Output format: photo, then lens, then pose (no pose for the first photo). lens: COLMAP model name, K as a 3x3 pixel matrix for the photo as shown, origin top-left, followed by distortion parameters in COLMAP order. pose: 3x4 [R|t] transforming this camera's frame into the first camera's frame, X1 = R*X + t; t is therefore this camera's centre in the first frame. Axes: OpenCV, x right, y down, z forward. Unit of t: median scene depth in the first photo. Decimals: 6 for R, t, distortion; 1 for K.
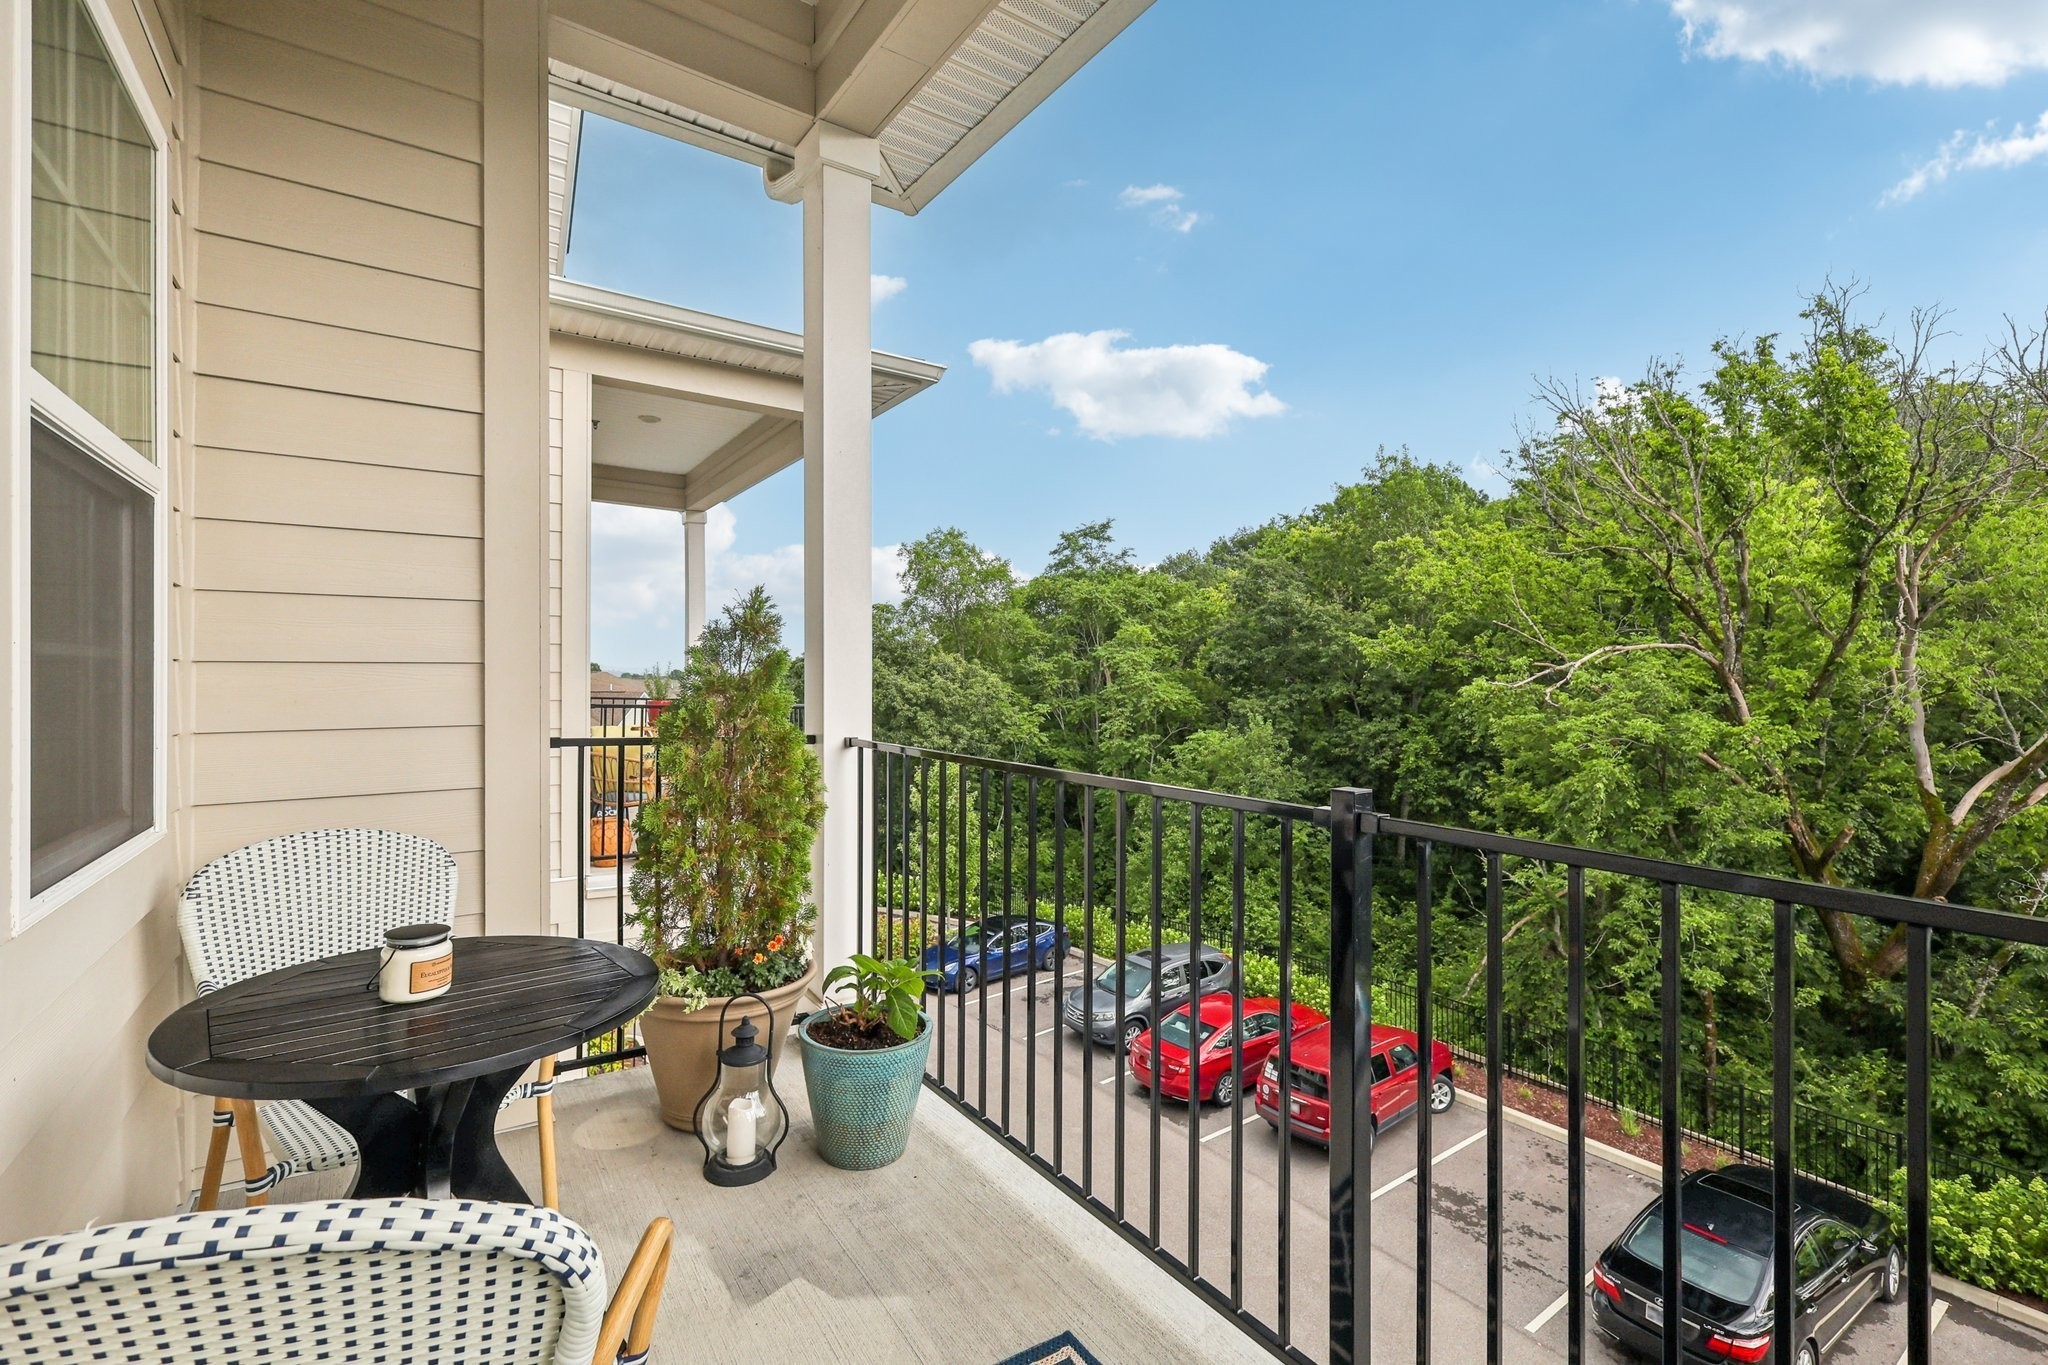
lens RADIAL K [[920.3, 0, 1025.0], [0, 920.3, 679.5], [0, 0, 1]] dist [0.005734, -0.000830]
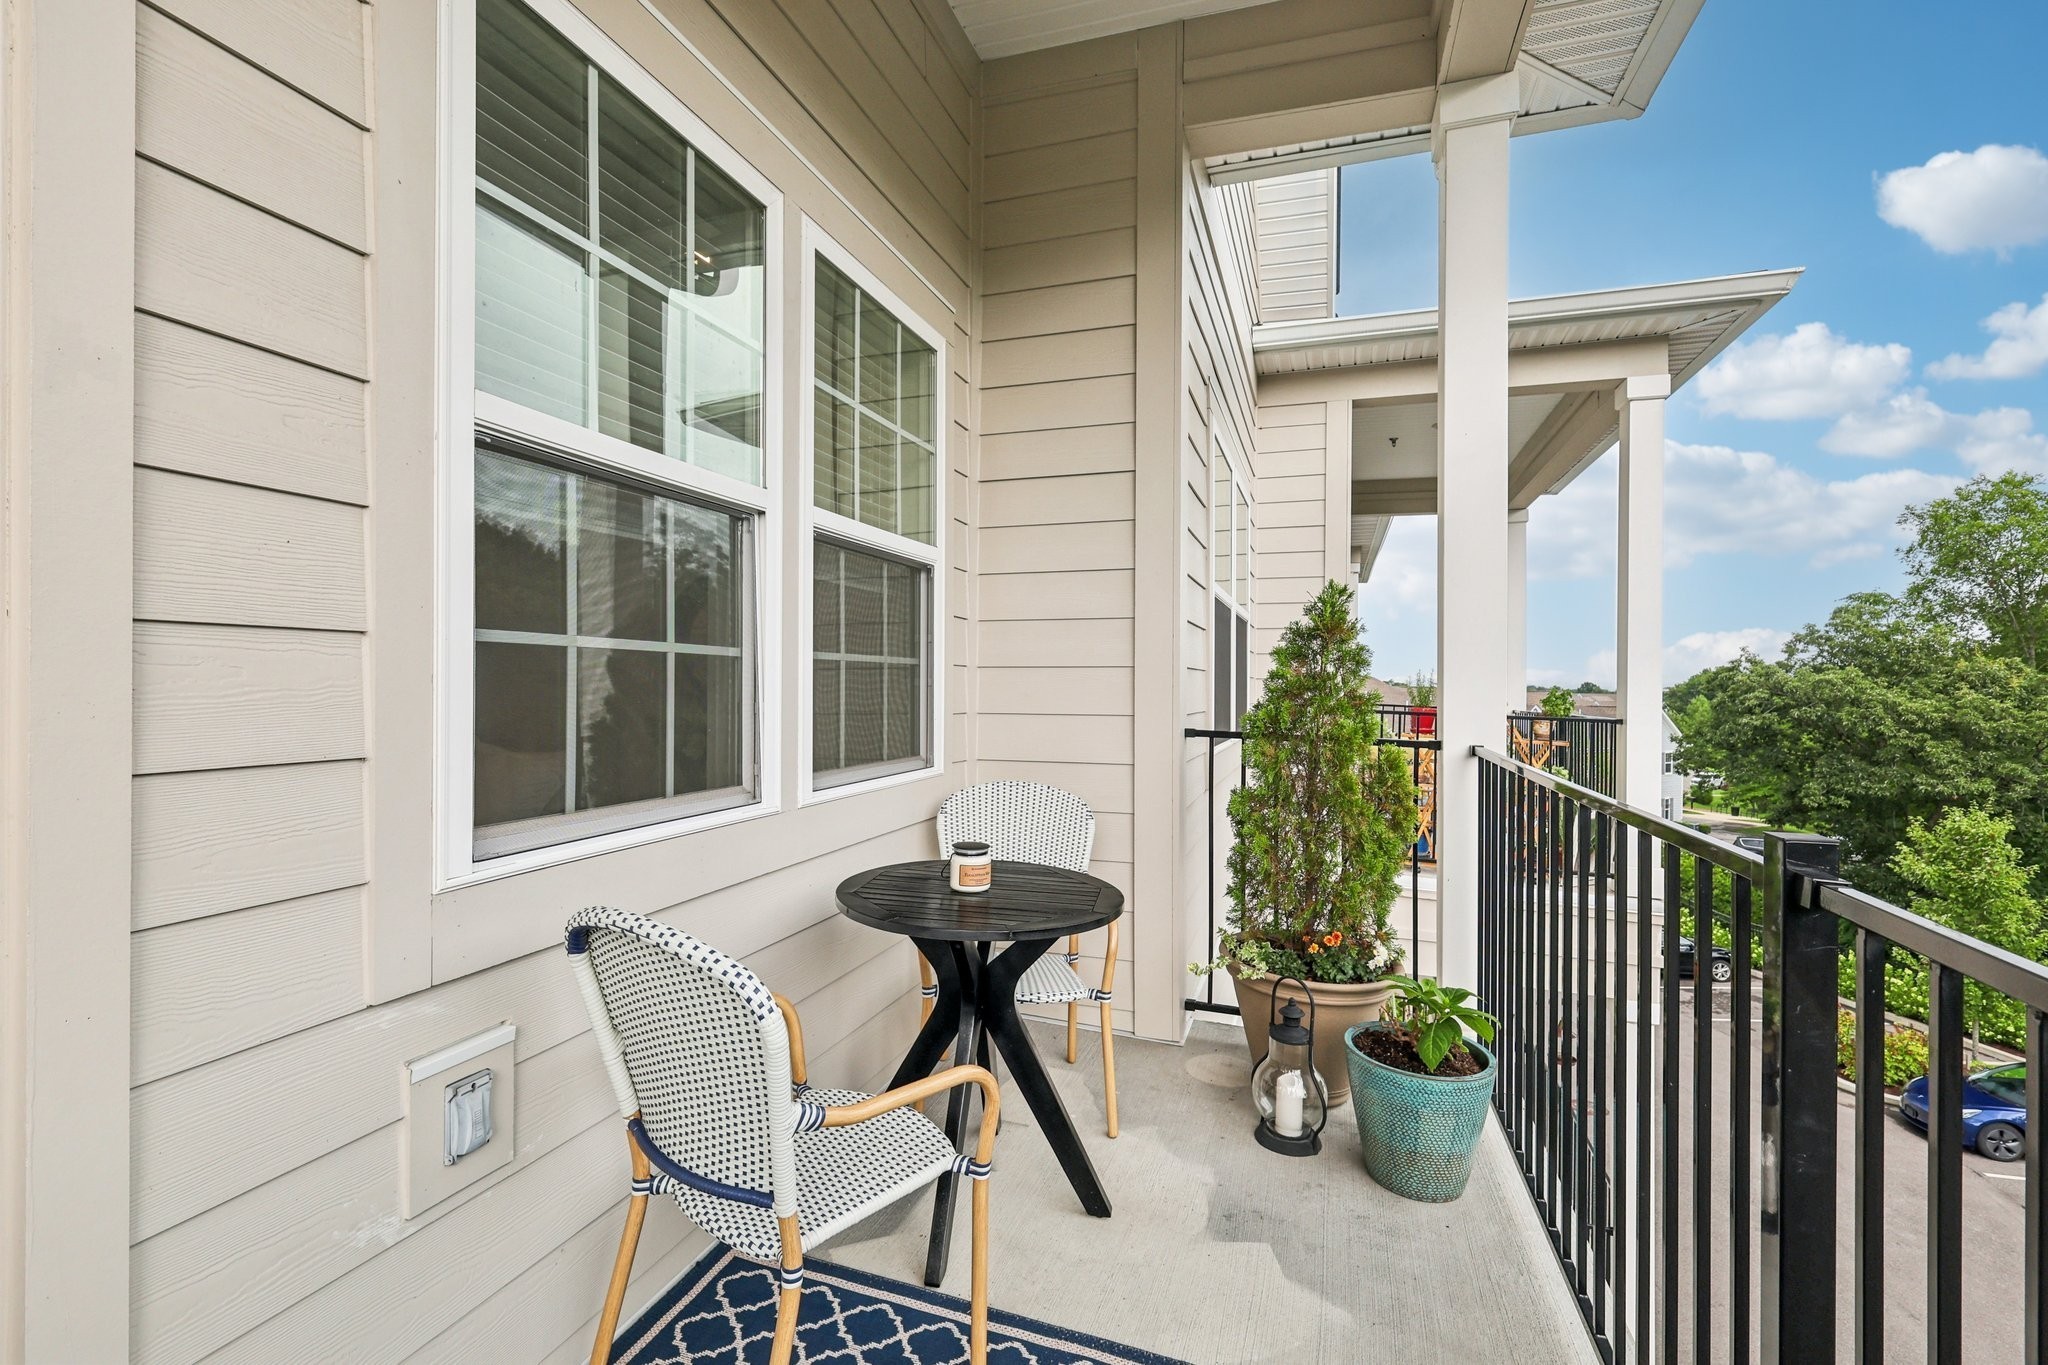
lens RADIAL K [[928.1, 0, 1029.9], [0, 928.1, 697.3], [0, 0, 1]] dist [0.003522, -0.000124]
pose [[0.597805, 0.013628, -0.801525, 0.308981], [-0.010089, 0.999904, 0.009476, 0.011729], [0.801578, 0.002422, 0.597886, 0.104148]]
